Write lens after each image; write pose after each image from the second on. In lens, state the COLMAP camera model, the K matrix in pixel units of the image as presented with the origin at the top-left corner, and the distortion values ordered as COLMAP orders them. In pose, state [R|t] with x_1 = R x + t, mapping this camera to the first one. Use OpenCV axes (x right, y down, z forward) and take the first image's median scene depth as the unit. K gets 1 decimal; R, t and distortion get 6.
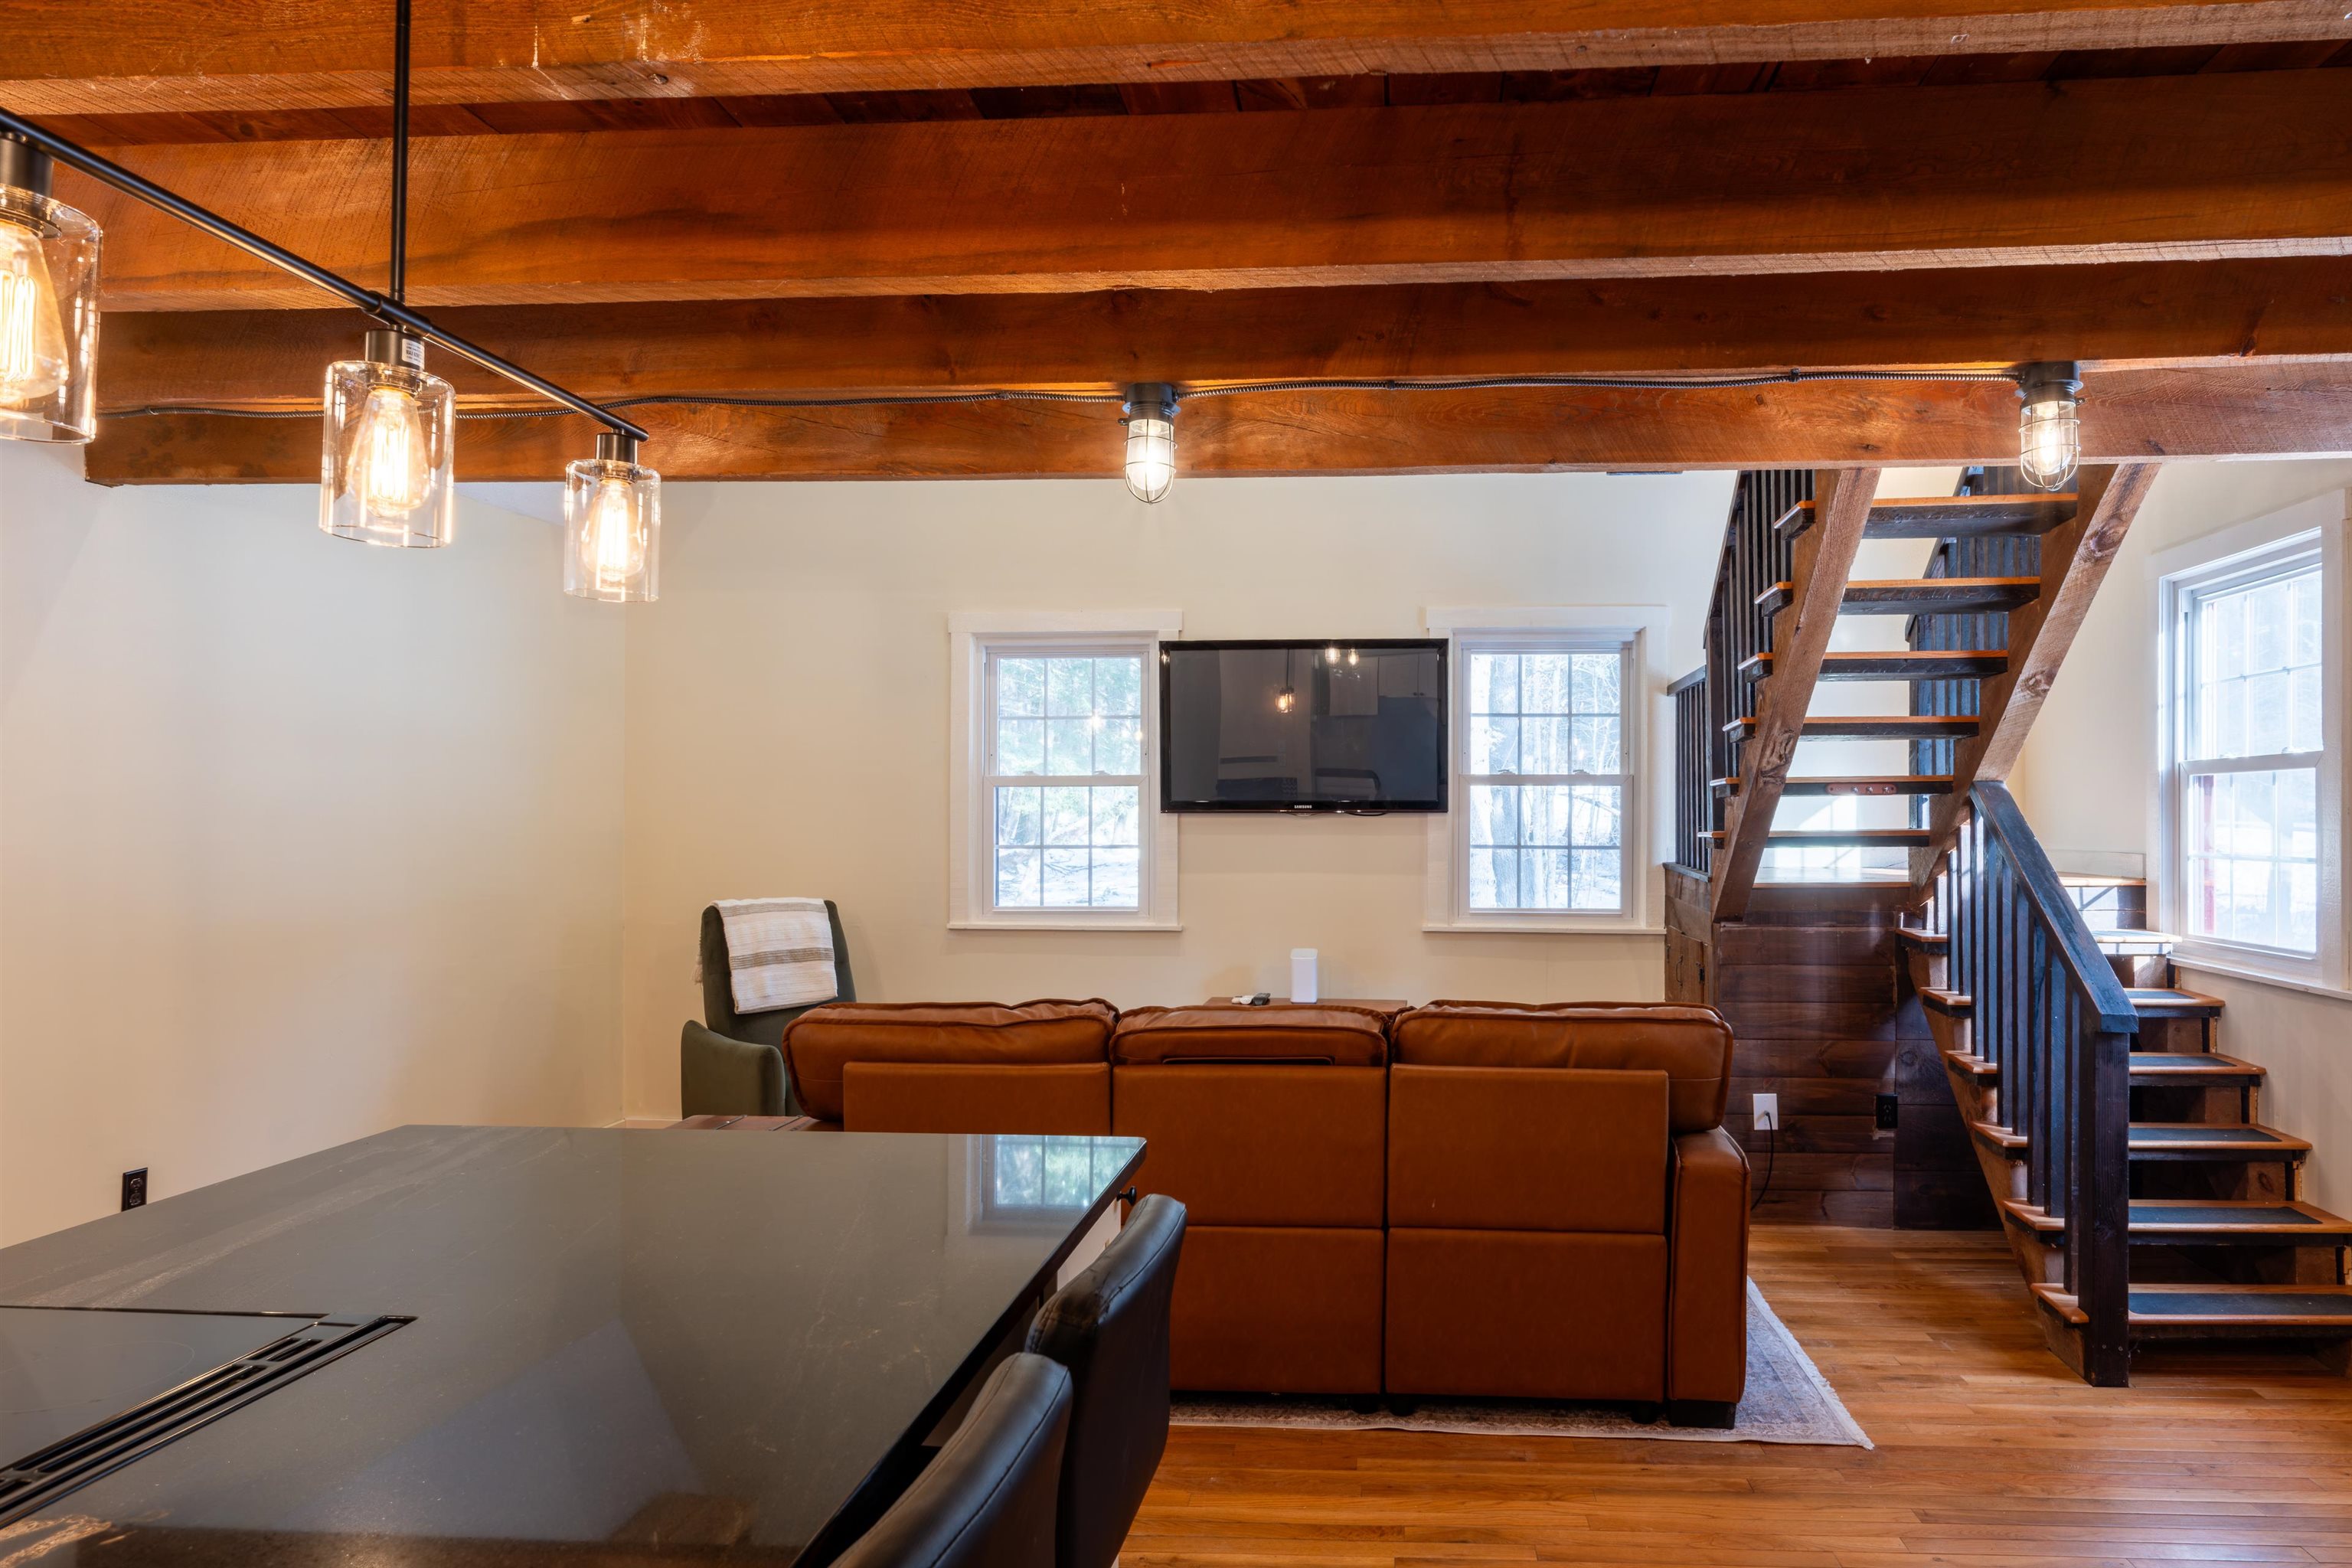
lens RADIAL K [[1477.0, 0, 1245.2], [0, 1477.0, 805.8], [0, 0, 1]] dist [0.003685, 0.000353]
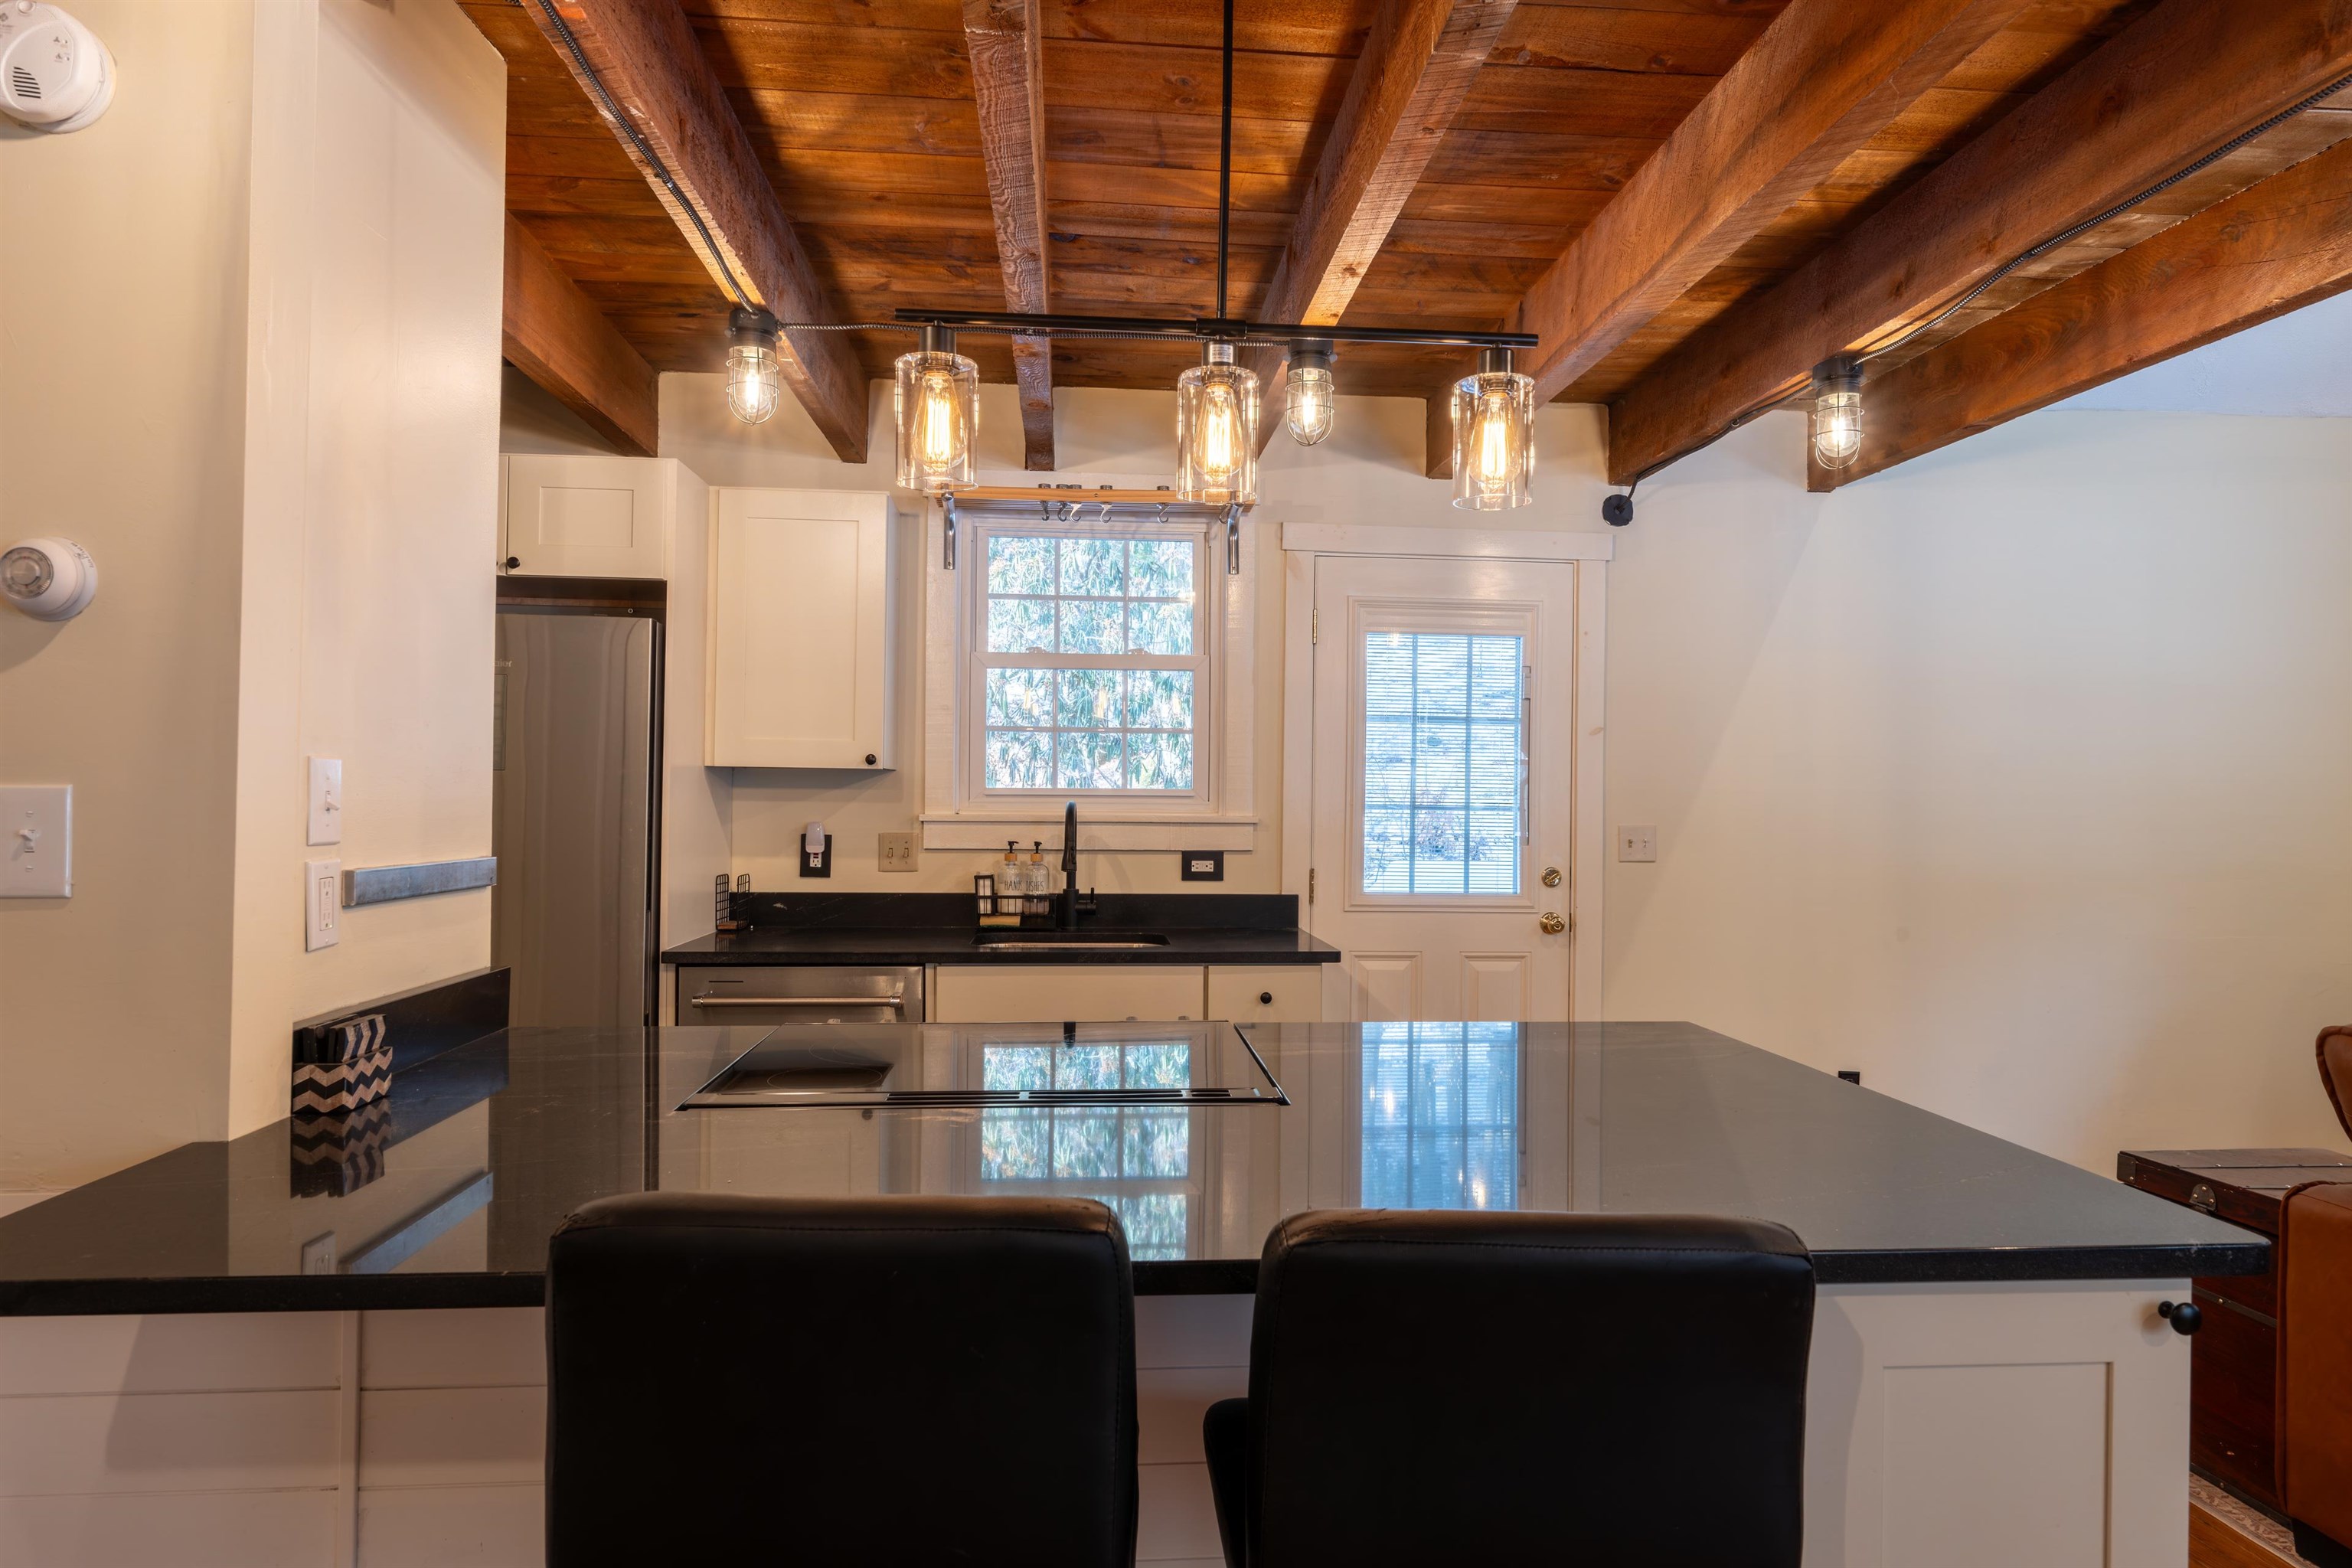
lens RADIAL K [[1401.1, 0, 1176.0], [0, 1401.1, 784.0], [0, 0, 1]] dist [0.002216, 0.001881]
pose [[0.154569, -0.006482, -0.987961, 0.296840], [-0.009647, 0.999921, -0.008070, 0.037933], [0.987935, 0.010779, 0.154494, 0.354152]]
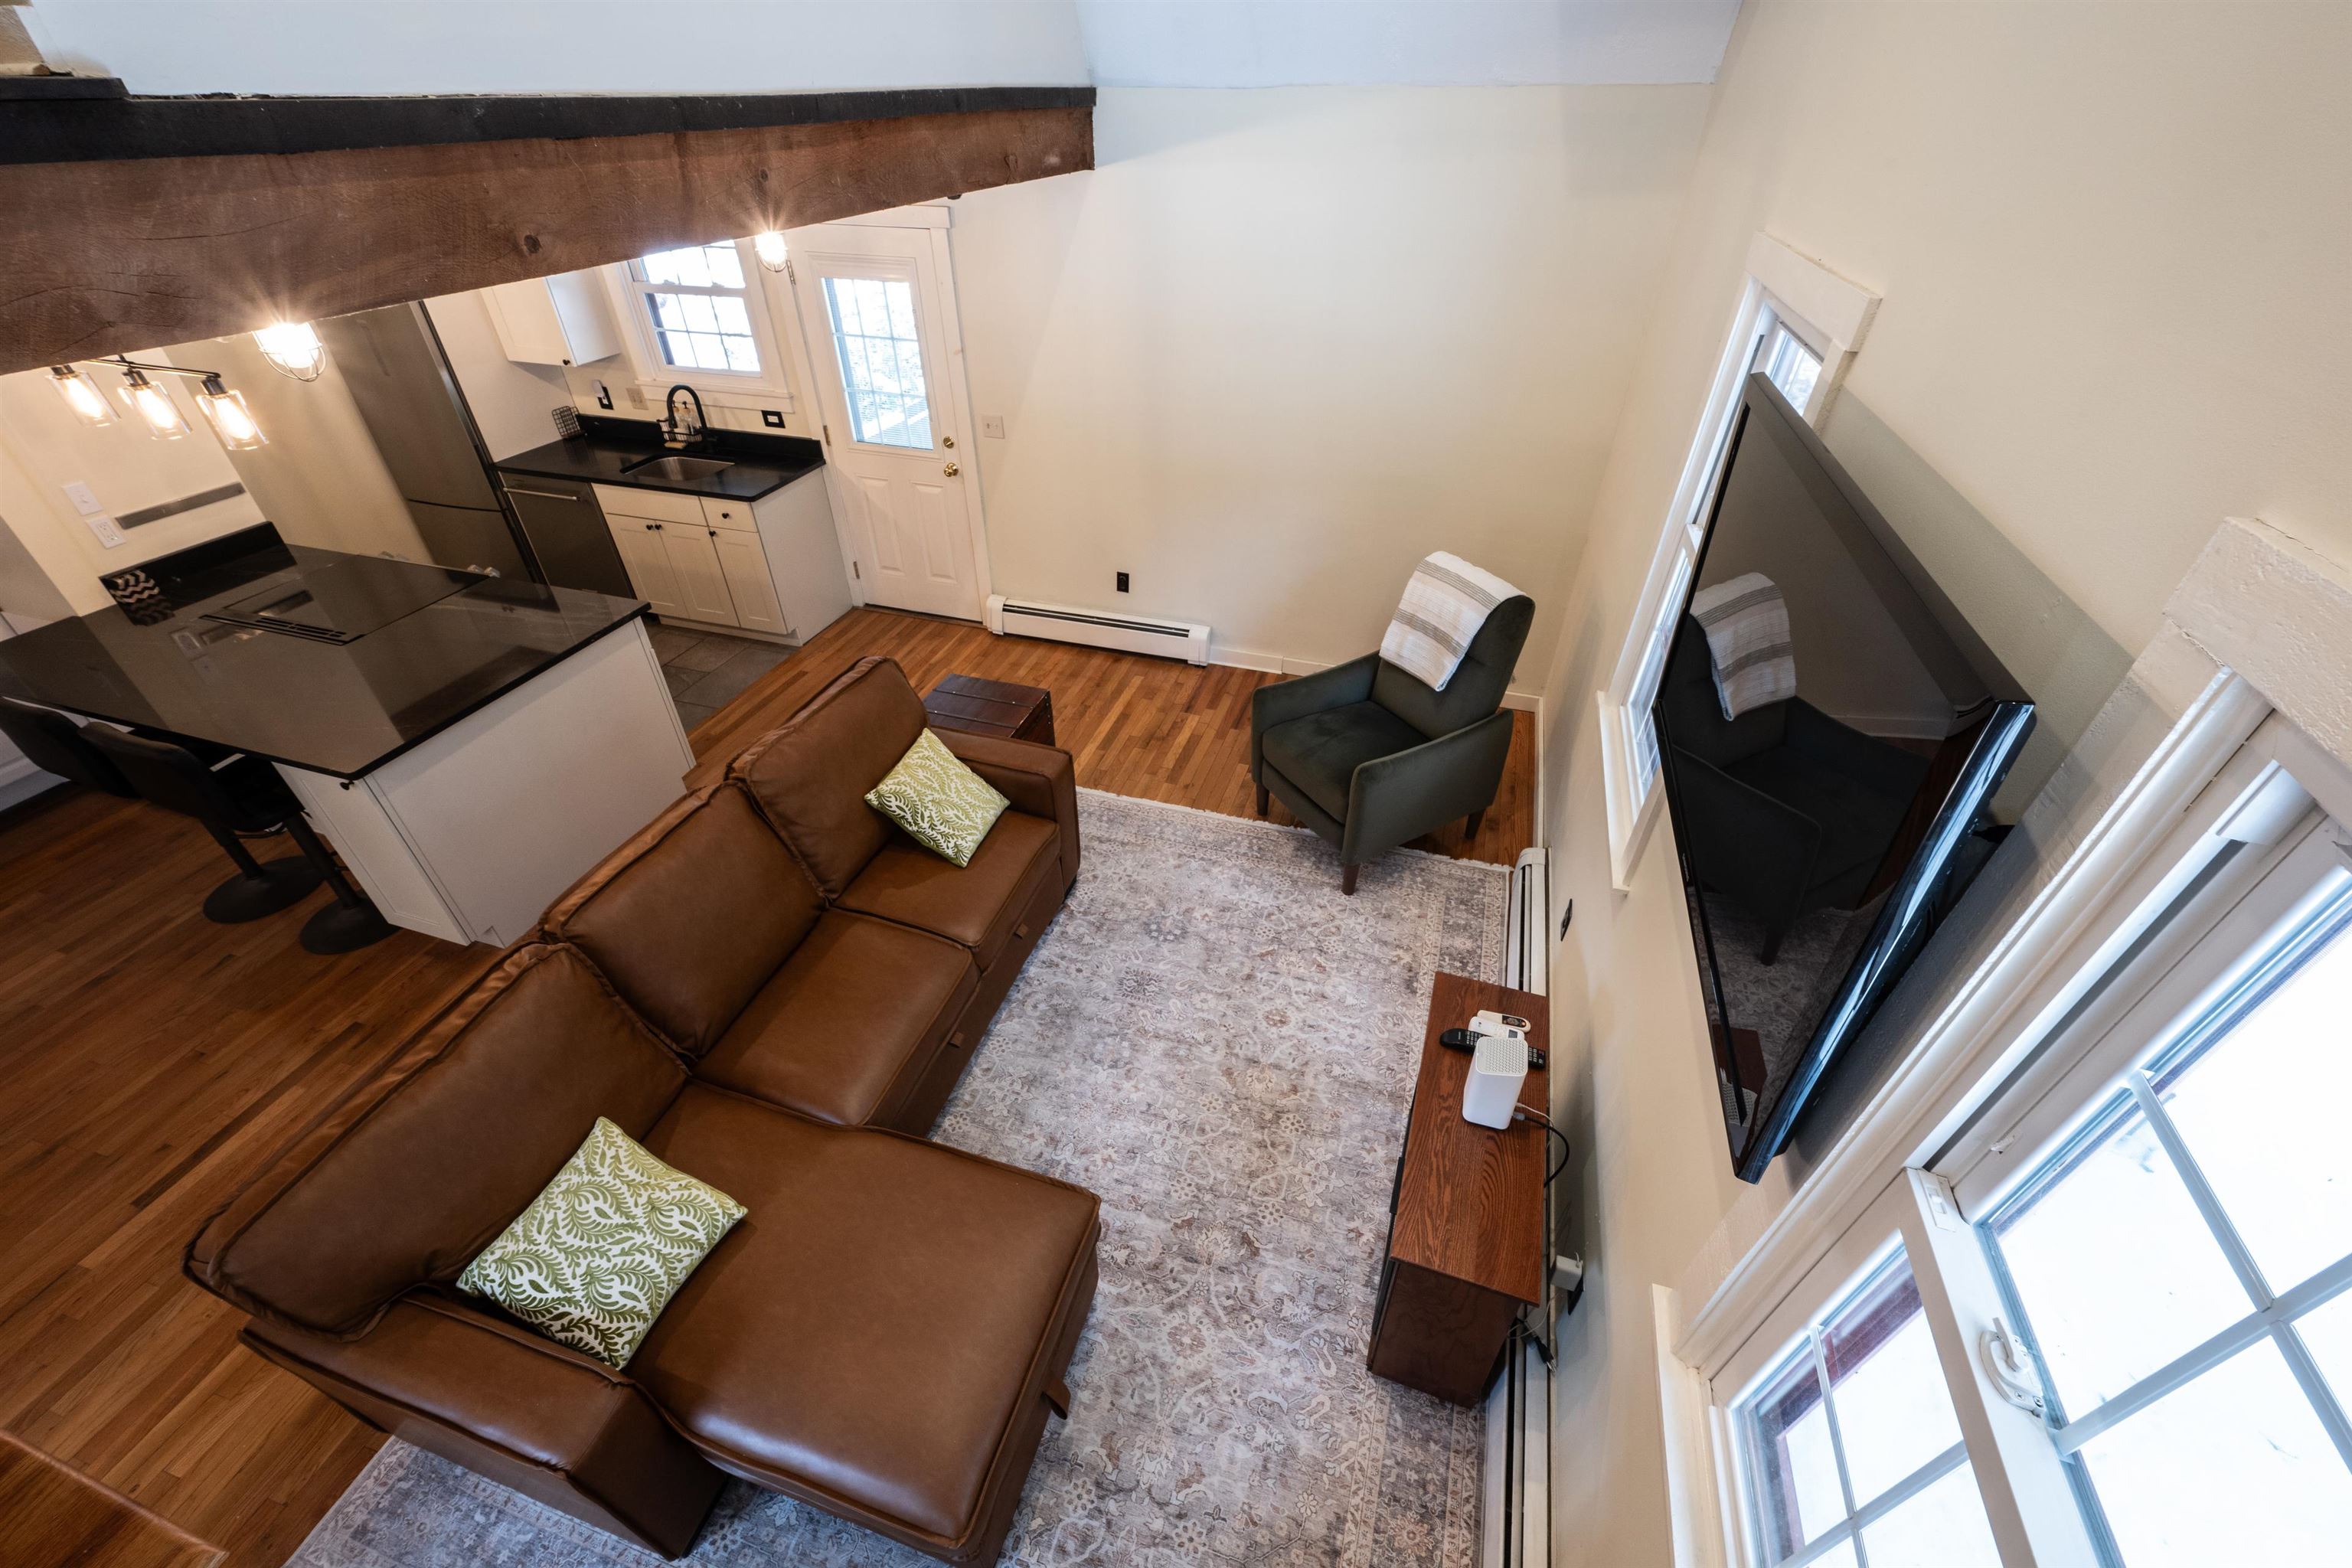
lens RADIAL K [[914.7, 0, 1165.0], [0, 914.7, 780.8], [0, 0, 1]] dist [-0.000115, 0.000049]
pose [[-0.239992, 0.585008, -0.774706, 0.425902], [0.003943, 0.798609, 0.601837, -0.378490], [0.970767, 0.141382, -0.193967, 1.751135]]
